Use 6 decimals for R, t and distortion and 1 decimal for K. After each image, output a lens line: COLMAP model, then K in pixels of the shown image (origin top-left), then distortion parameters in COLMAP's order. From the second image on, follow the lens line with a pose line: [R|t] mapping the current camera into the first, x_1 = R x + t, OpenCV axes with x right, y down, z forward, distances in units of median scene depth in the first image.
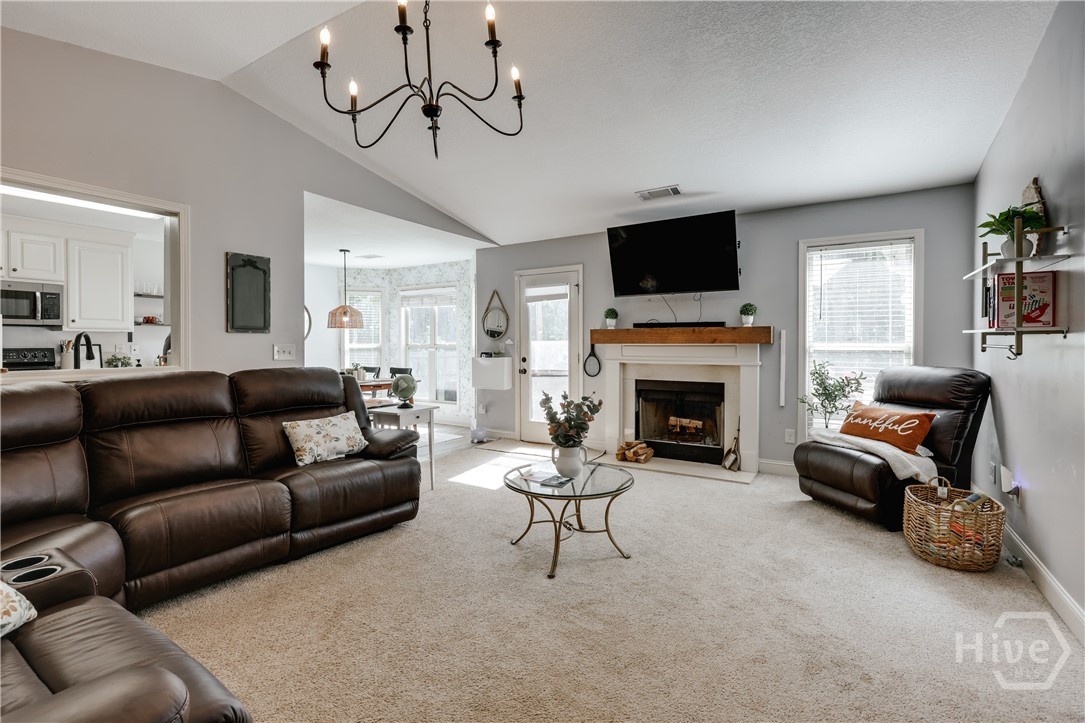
lens RADIAL K [[523.0, 0, 543.9], [0, 523.0, 346.9], [0, 0, 1]] dist [0.000244, -0.000254]
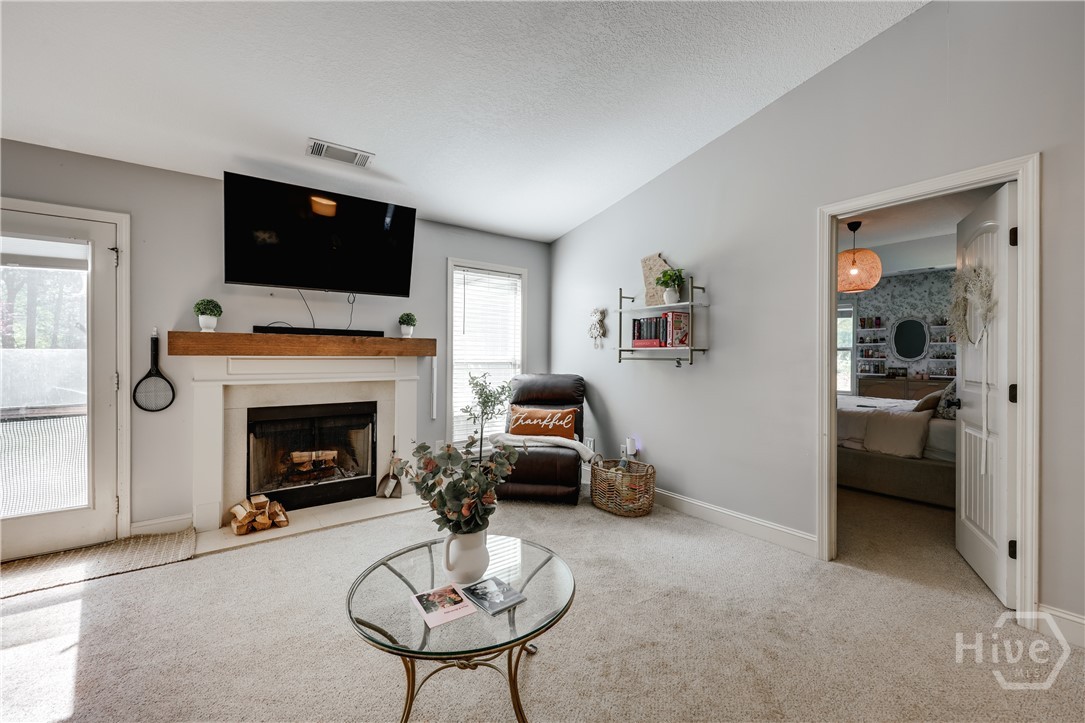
lens RADIAL K [[445.7, 0, 532.0], [0, 445.7, 358.5], [0, 0, 1]] dist [0.000353, 0.000079]
pose [[0.350643, -0.000709, 0.936509, -0.270300], [0.002142, 0.999998, -0.000045, -0.001859], [-0.936507, 0.002022, 0.350643, 0.506756]]
